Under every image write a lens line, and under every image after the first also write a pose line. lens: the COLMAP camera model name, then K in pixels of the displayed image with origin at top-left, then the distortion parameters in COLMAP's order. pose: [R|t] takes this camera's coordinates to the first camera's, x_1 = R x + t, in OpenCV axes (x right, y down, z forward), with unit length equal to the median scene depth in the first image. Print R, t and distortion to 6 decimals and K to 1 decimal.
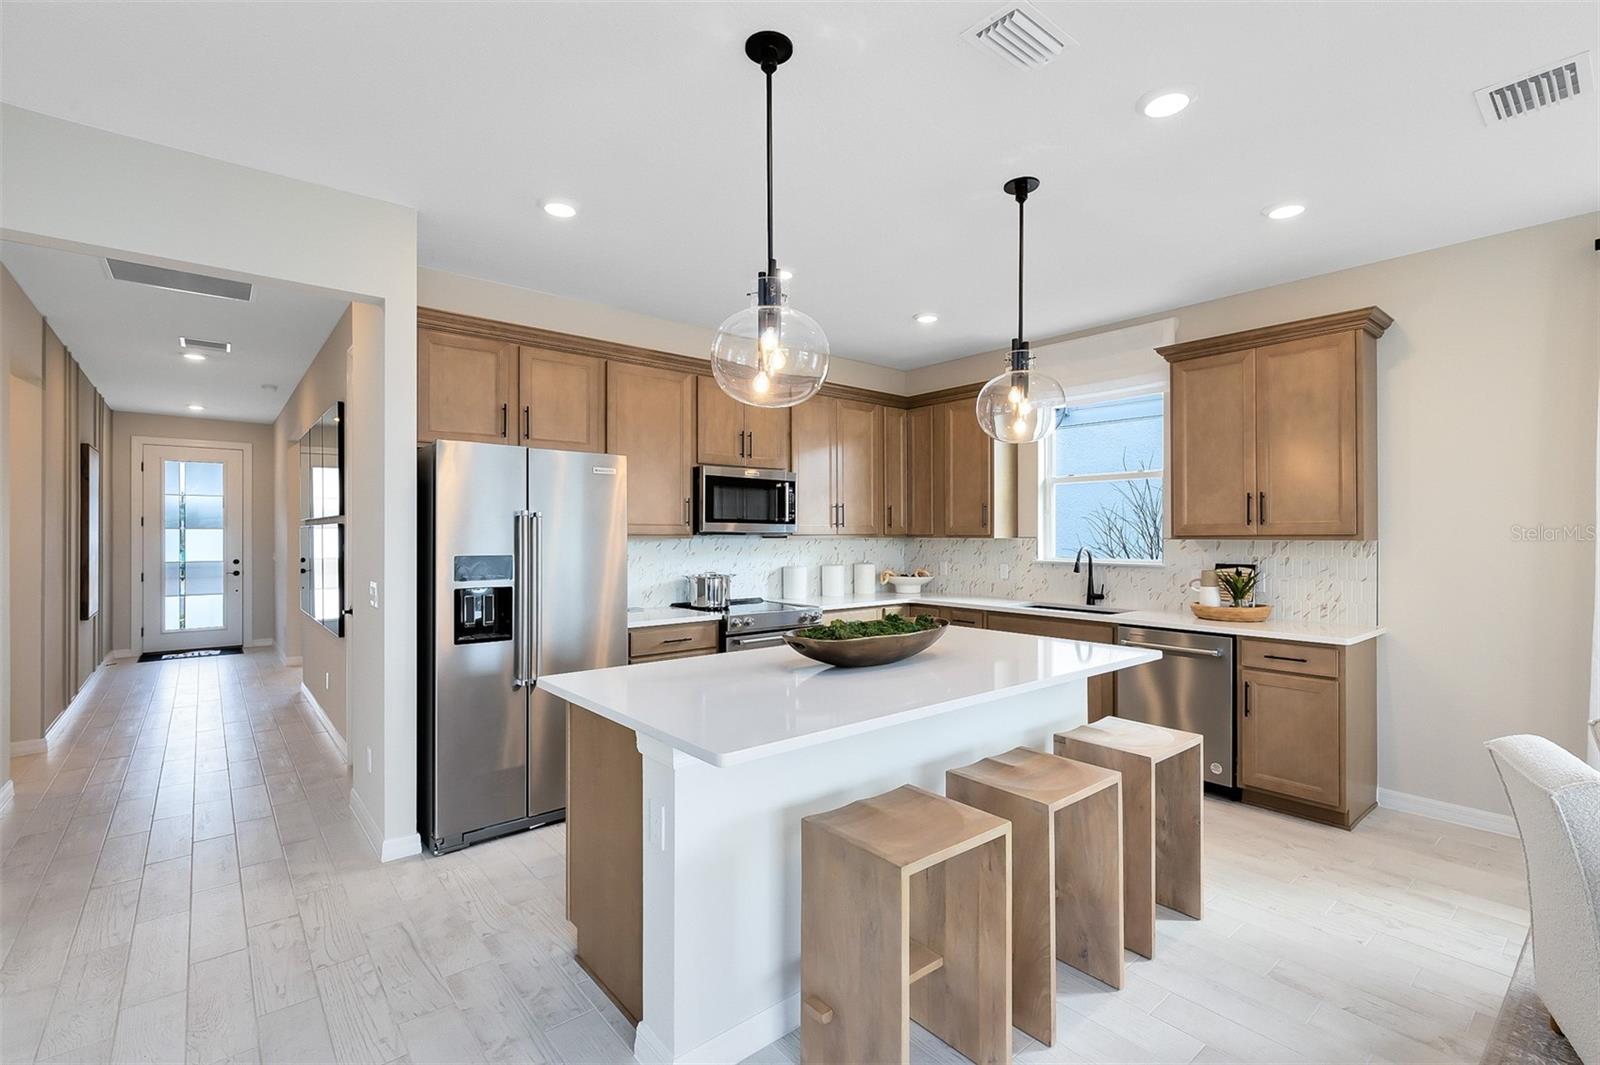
lens RADIAL K [[722.4, 0, 800.0], [0, 722.4, 532.5], [0, 0, 1]] dist [0.000767, 0.000023]
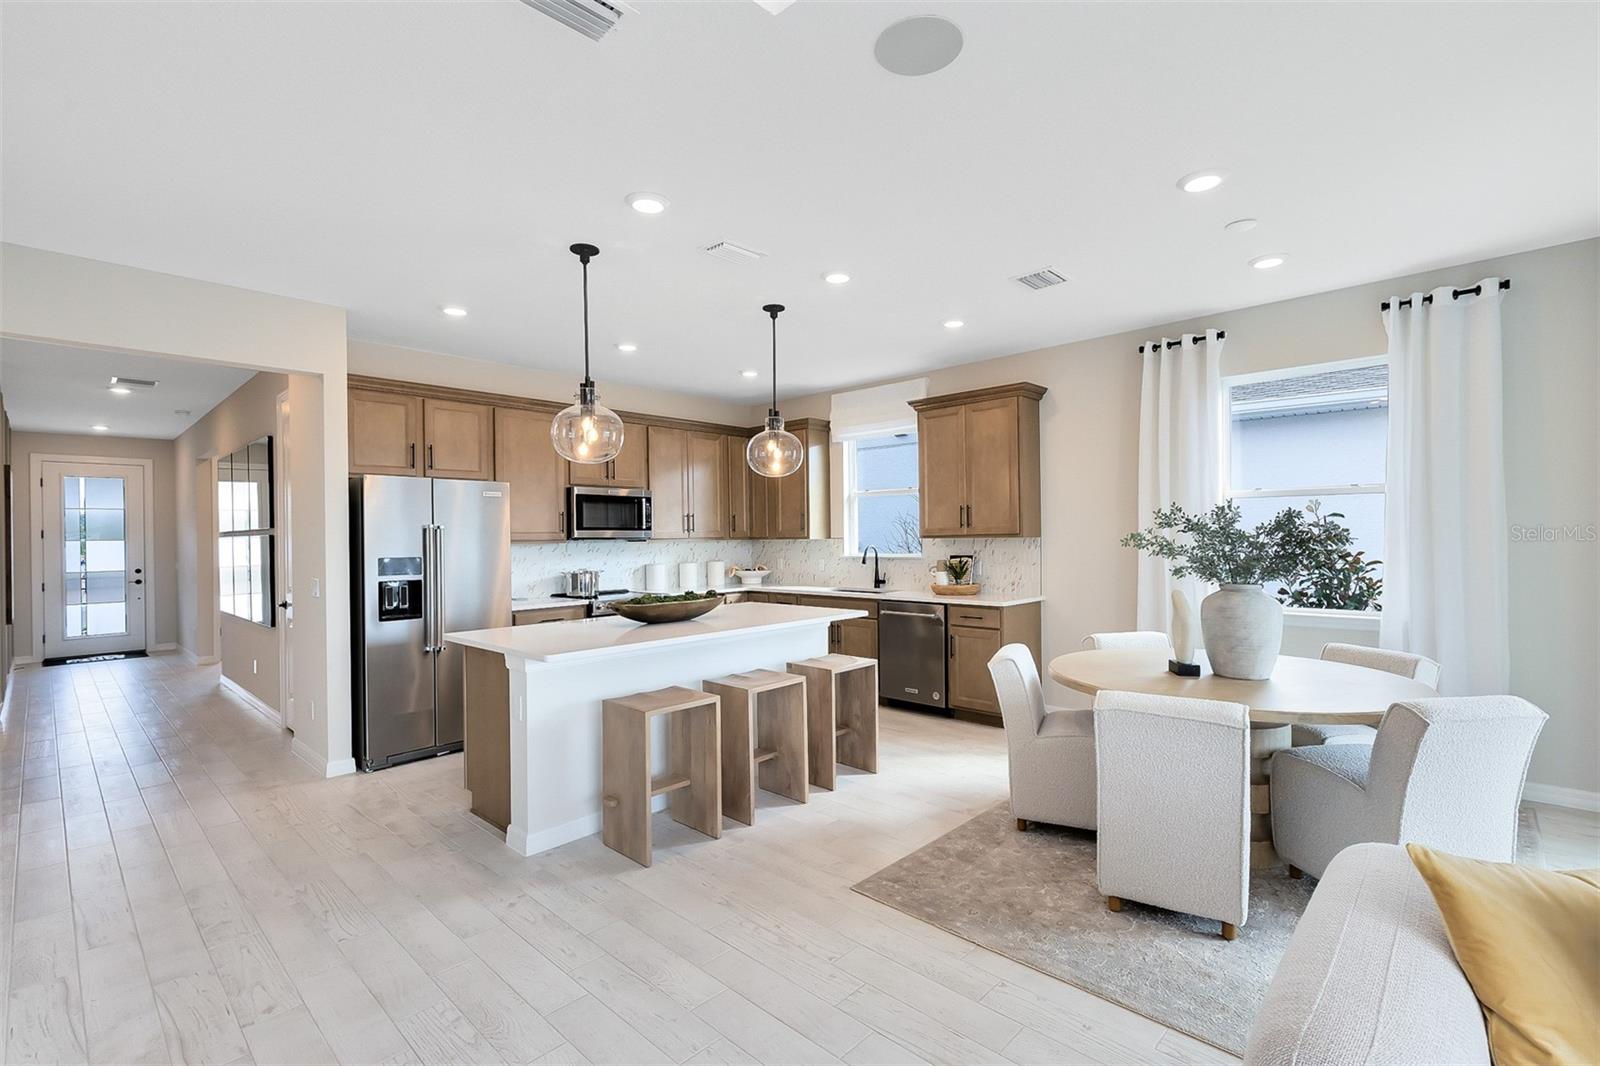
lens RADIAL K [[705.7, 0, 800.0], [0, 705.7, 533.0], [0, 0, 1]] dist [-0.000847, -0.000352]
pose [[0.991702, -0.012930, 0.127905, 0.106436], [0.013228, 0.999911, -0.001482, -0.002021], [-0.127875, 0.003161, 0.991785, -0.311072]]
